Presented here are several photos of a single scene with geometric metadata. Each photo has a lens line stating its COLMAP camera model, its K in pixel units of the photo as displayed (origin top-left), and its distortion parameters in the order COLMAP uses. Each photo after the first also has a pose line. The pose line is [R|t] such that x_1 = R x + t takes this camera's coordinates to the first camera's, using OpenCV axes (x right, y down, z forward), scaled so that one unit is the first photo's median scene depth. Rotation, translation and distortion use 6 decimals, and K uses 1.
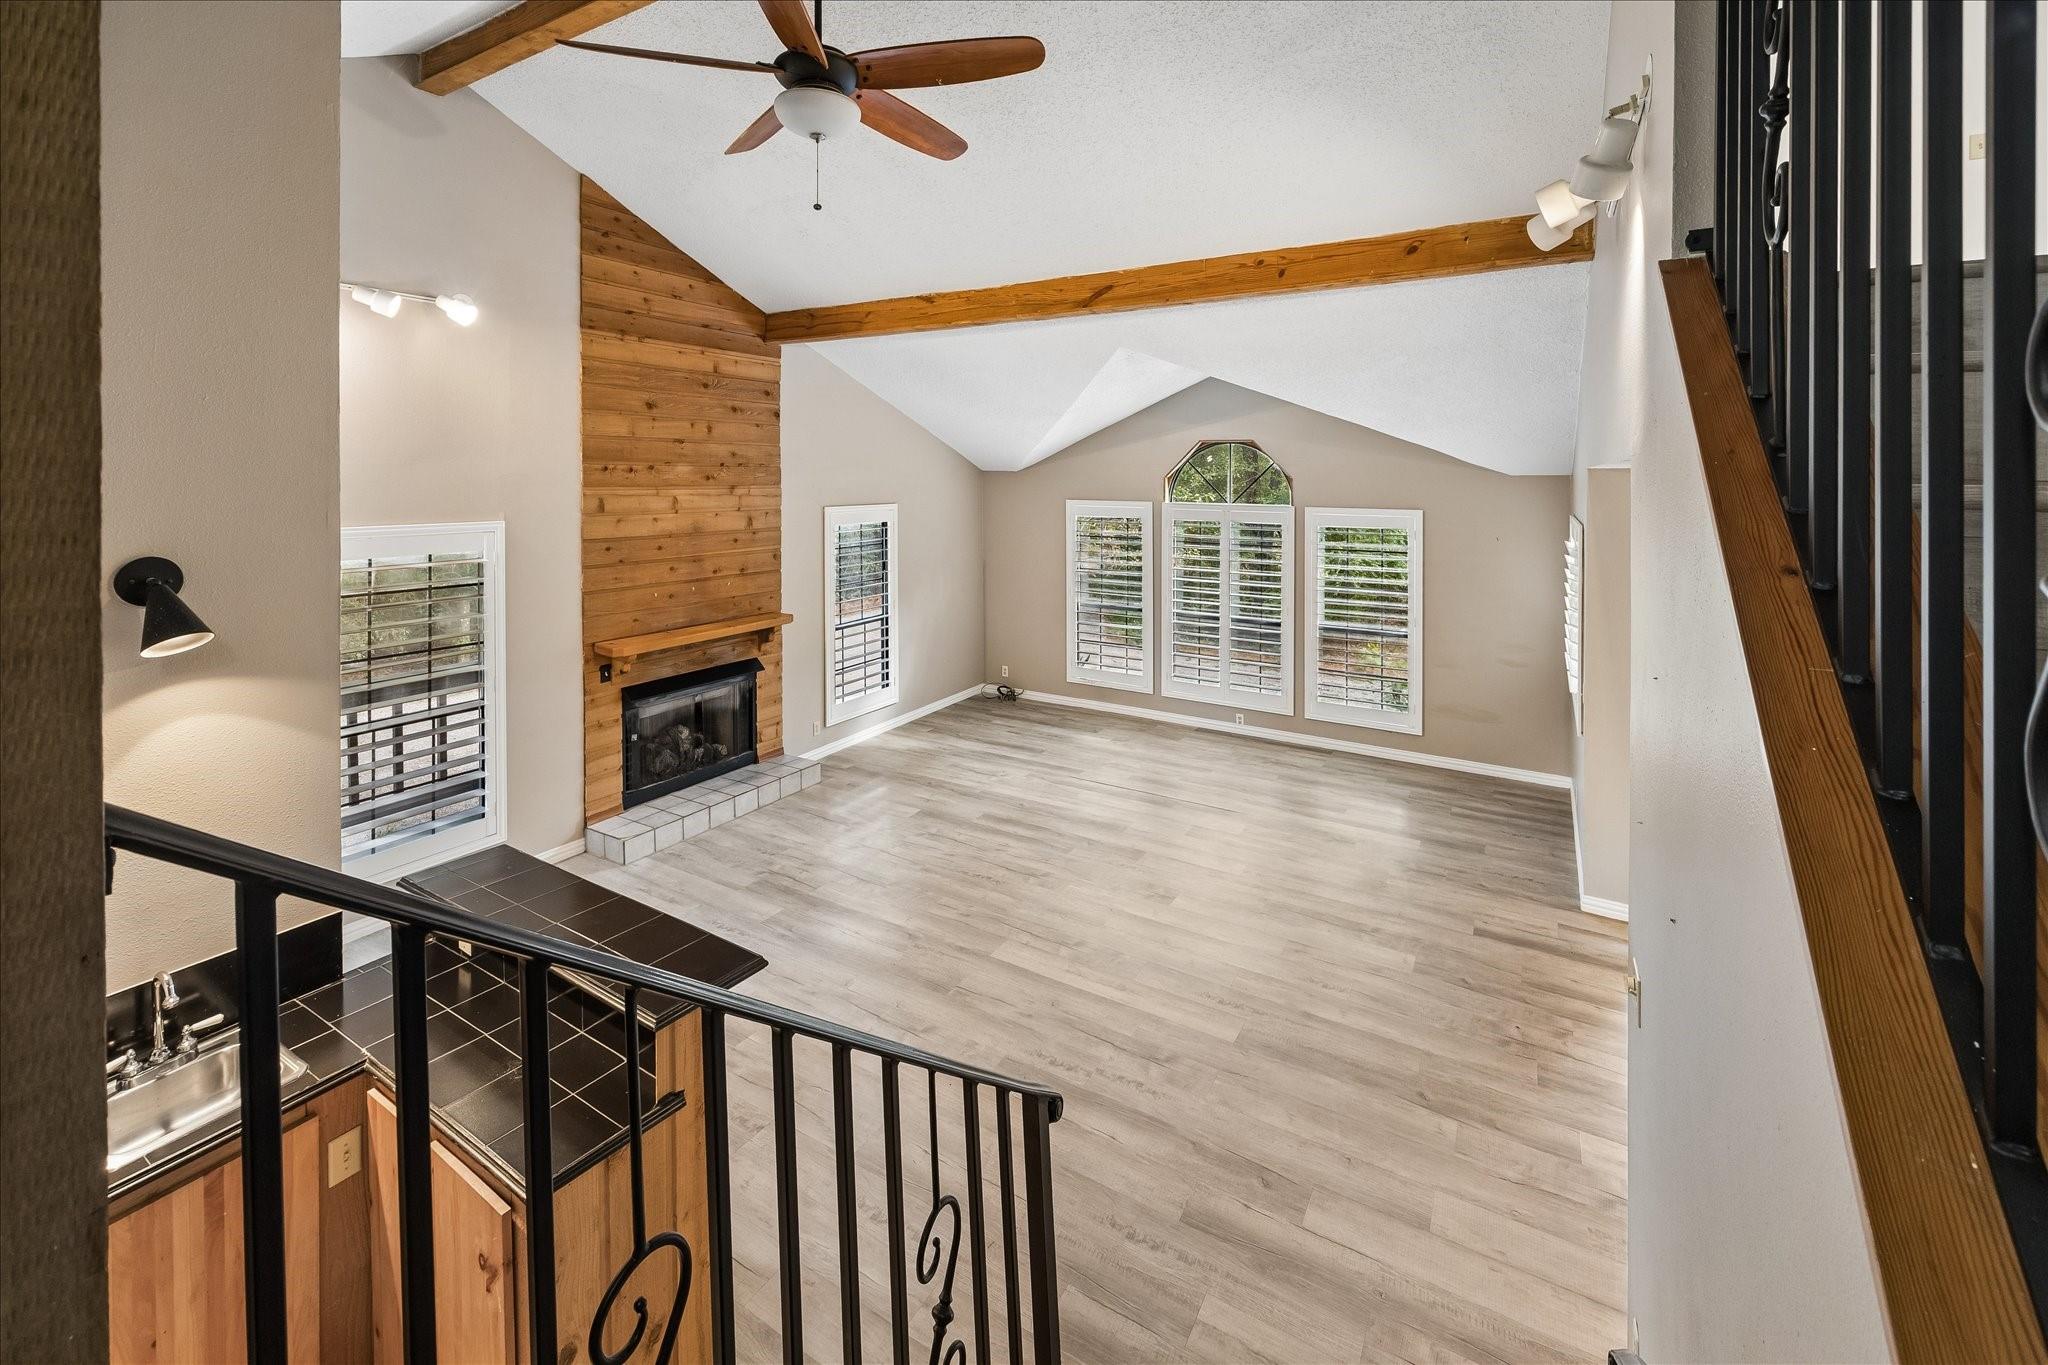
lens RADIAL K [[856.0, 0, 1007.4], [0, 856.0, 477.5], [0, 0, 1]] dist [0.000181, 0.000285]
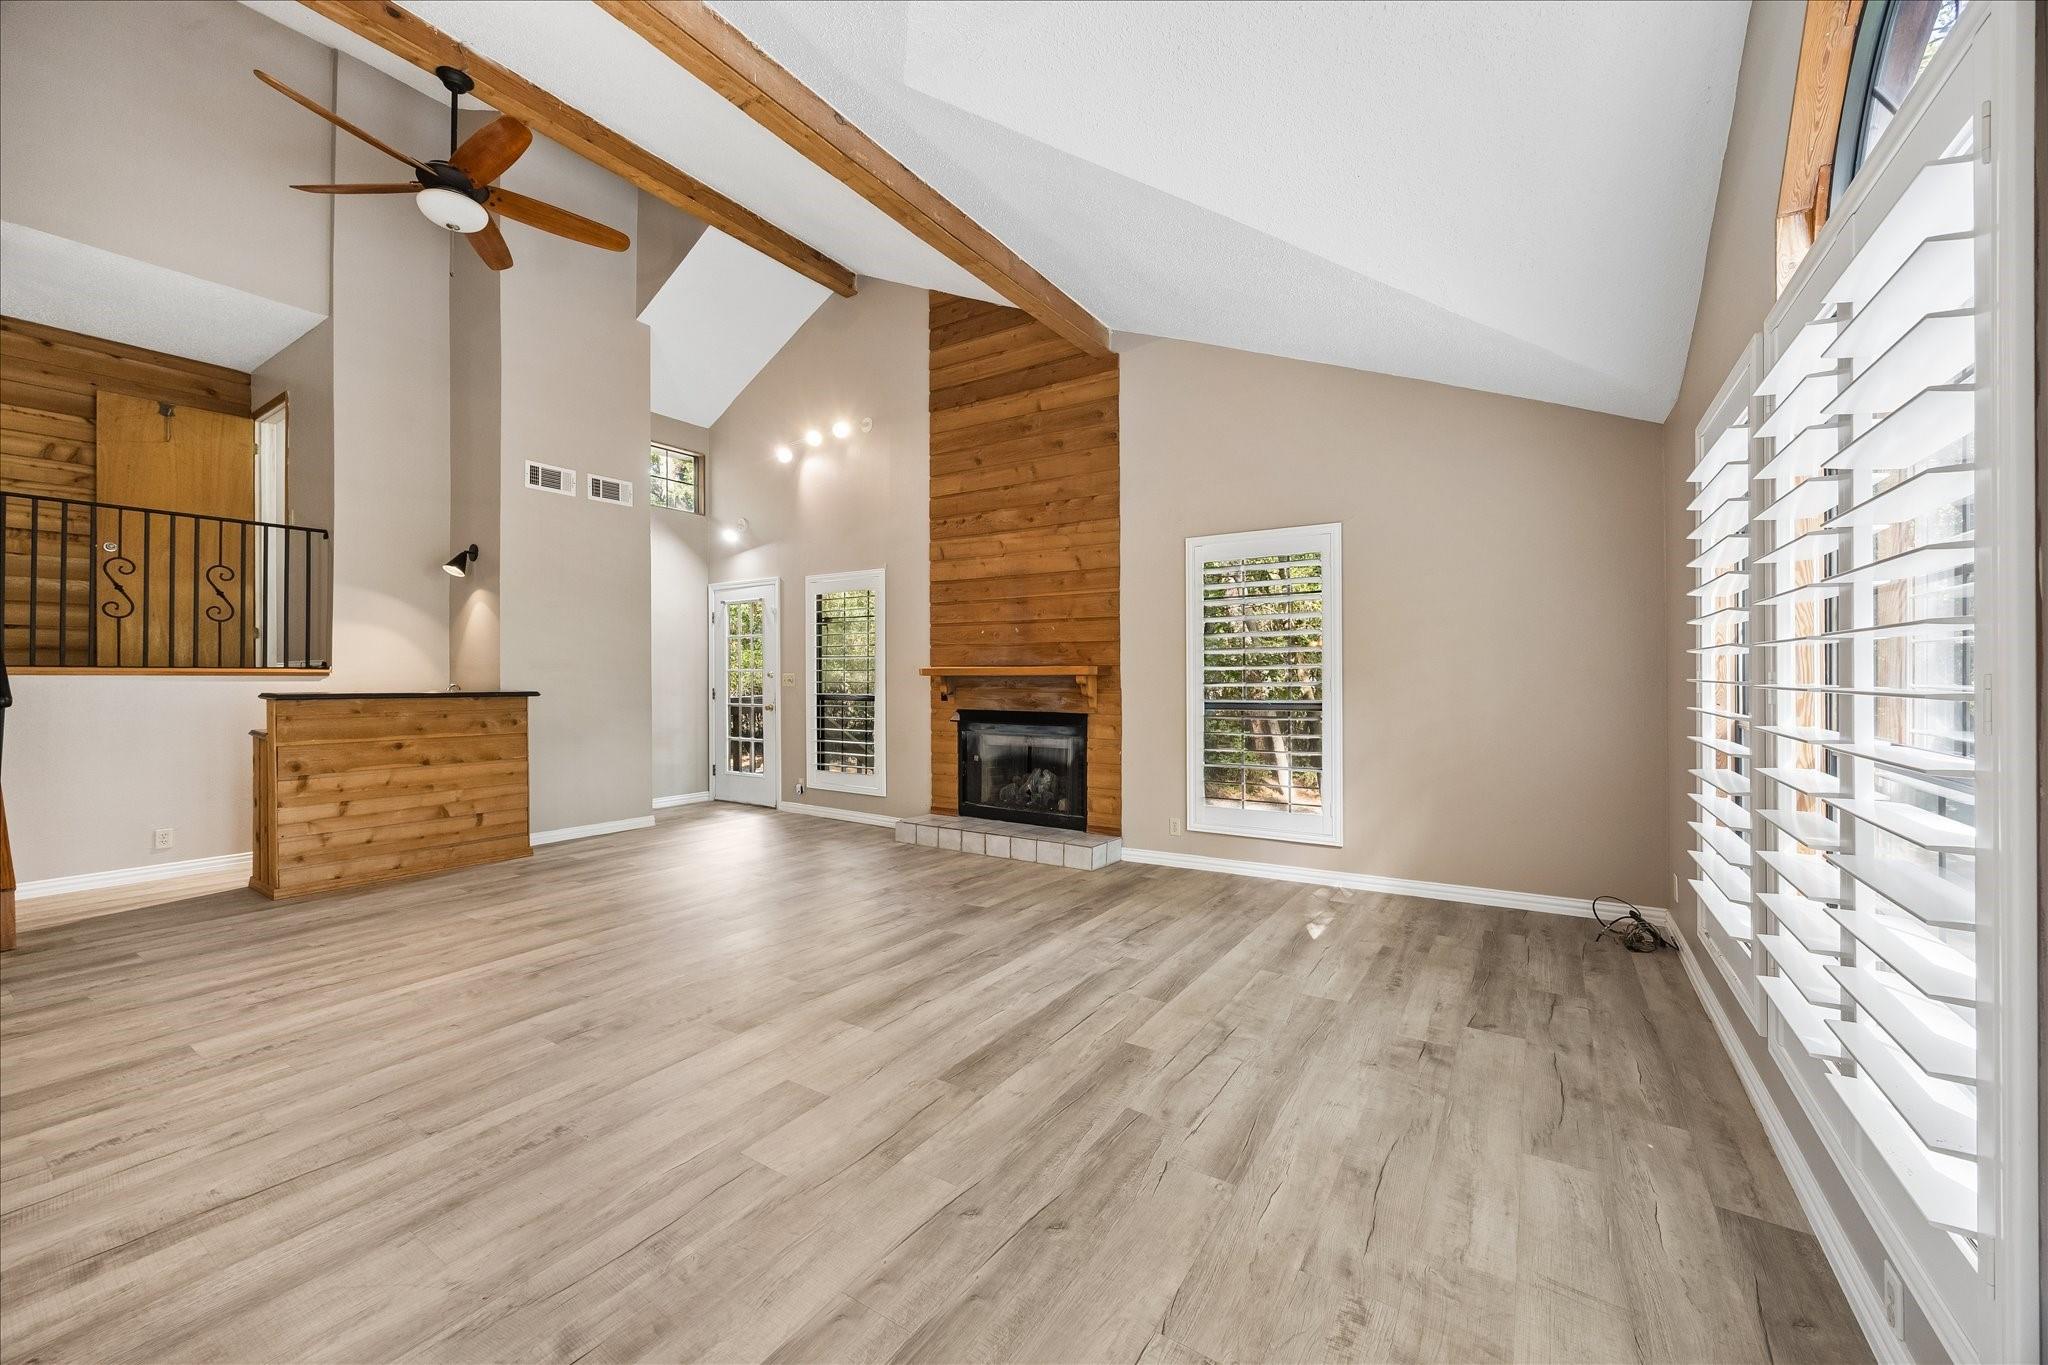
lens RADIAL K [[773.9, 0, 1030.3], [0, 773.9, 673.4], [0, 0, 1]] dist [-0.001715, -0.000559]
pose [[-0.013238, -0.005626, -0.999897, 0.567805], [-0.005712, 0.999968, -0.005550, 0.191482], [0.999896, 0.005638, -0.013269, 1.051438]]
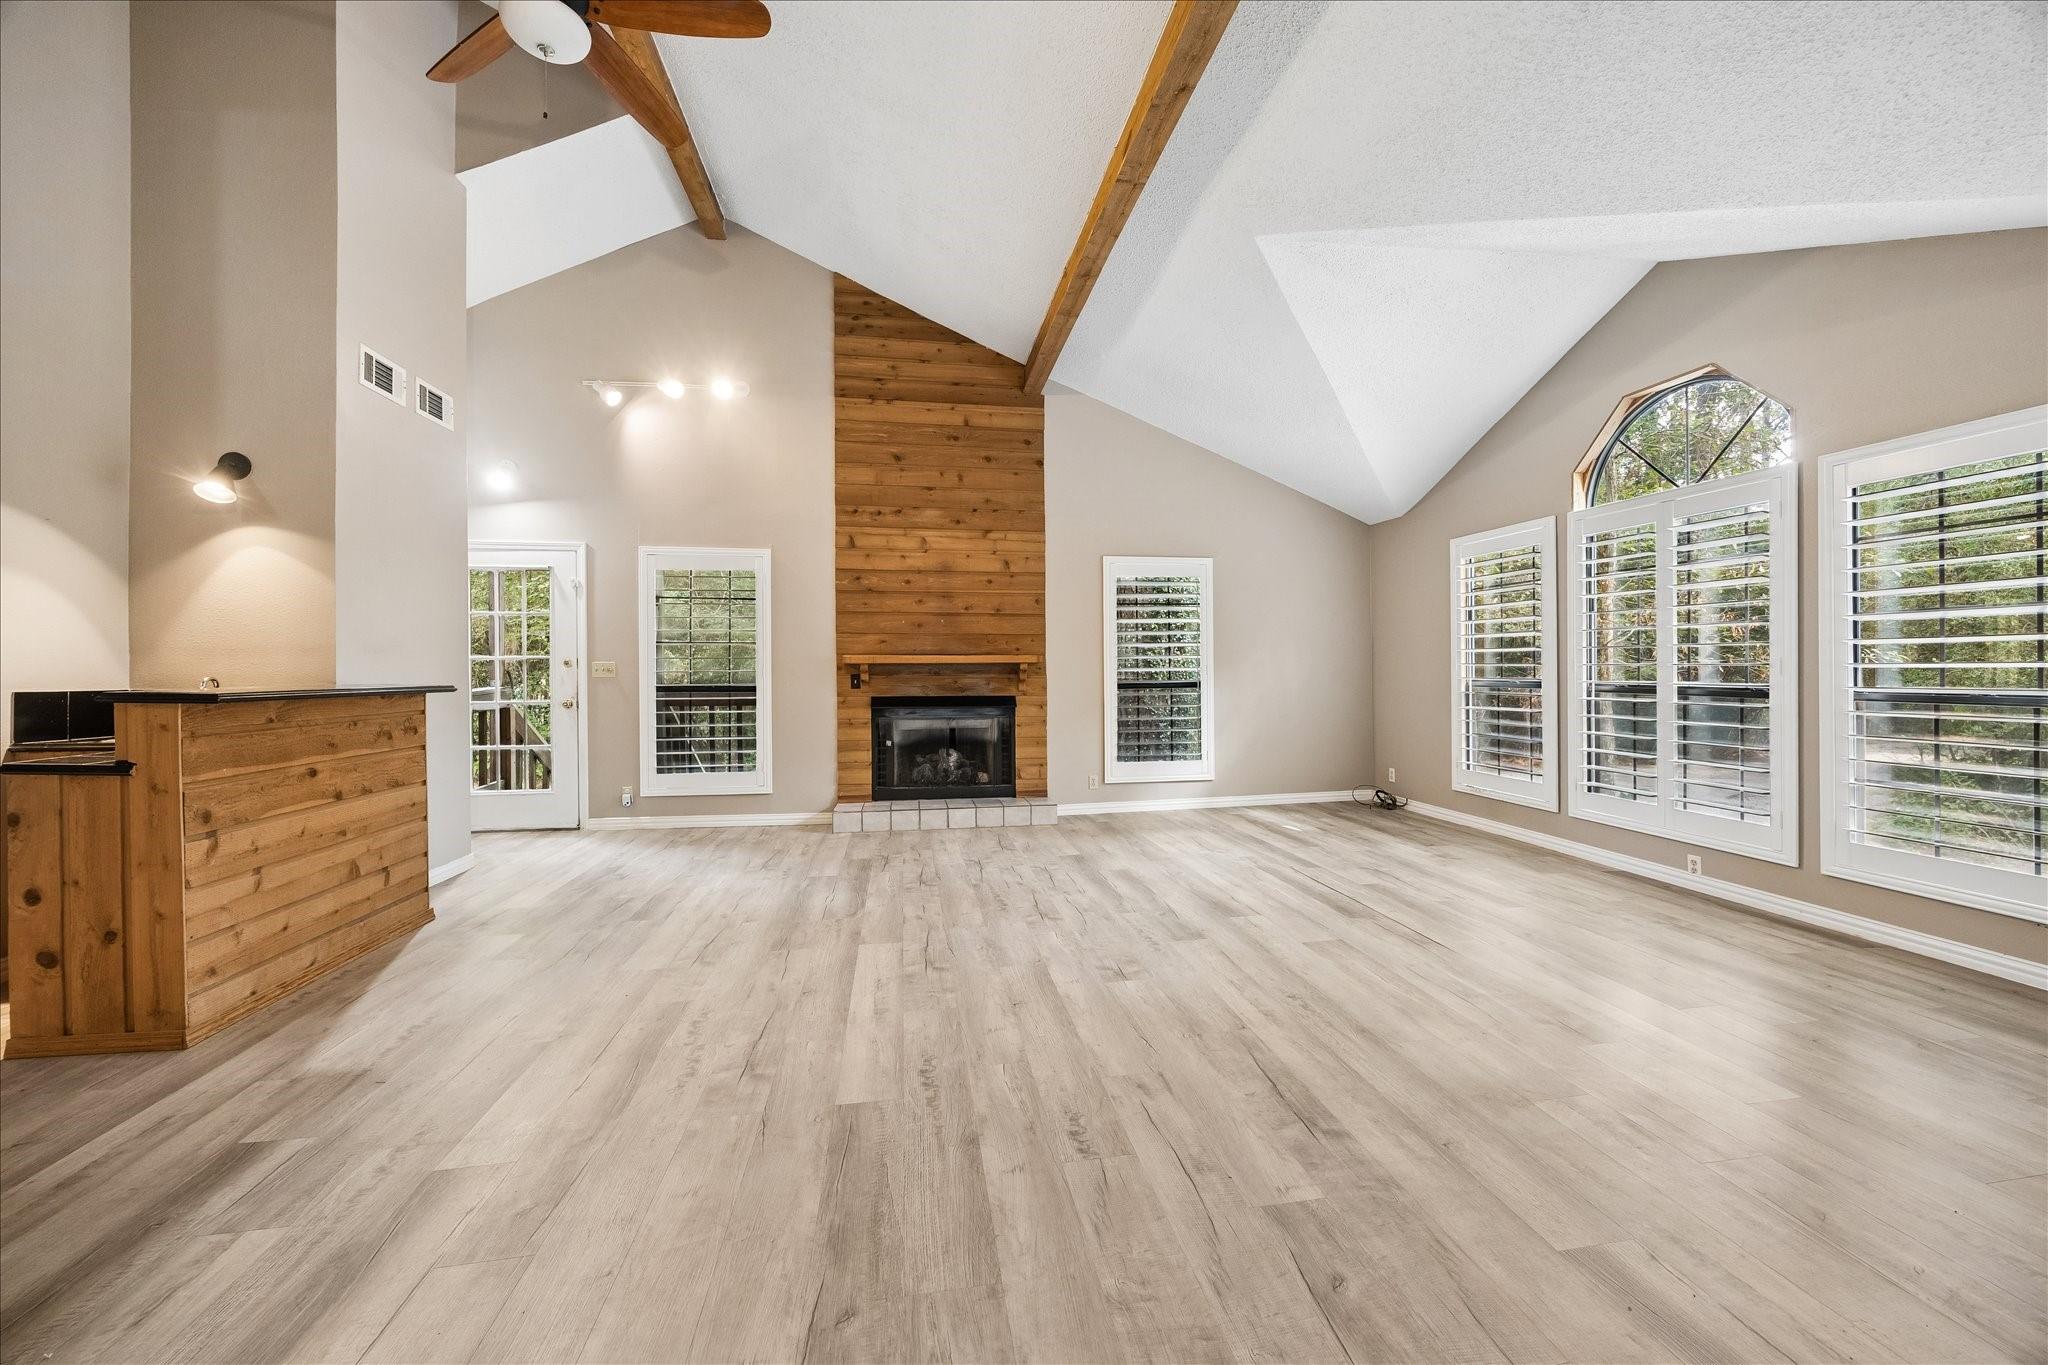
lens RADIAL K [[776.0, 0, 1027.6], [0, 776.0, 666.6], [0, 0, 1]] dist [-0.003463, -0.000494]
pose [[0.657968, -0.004682, -0.753031, 0.474139], [0.000640, 0.999984, -0.005658, 0.198863], [0.753046, 0.003241, 0.657960, 0.430358]]
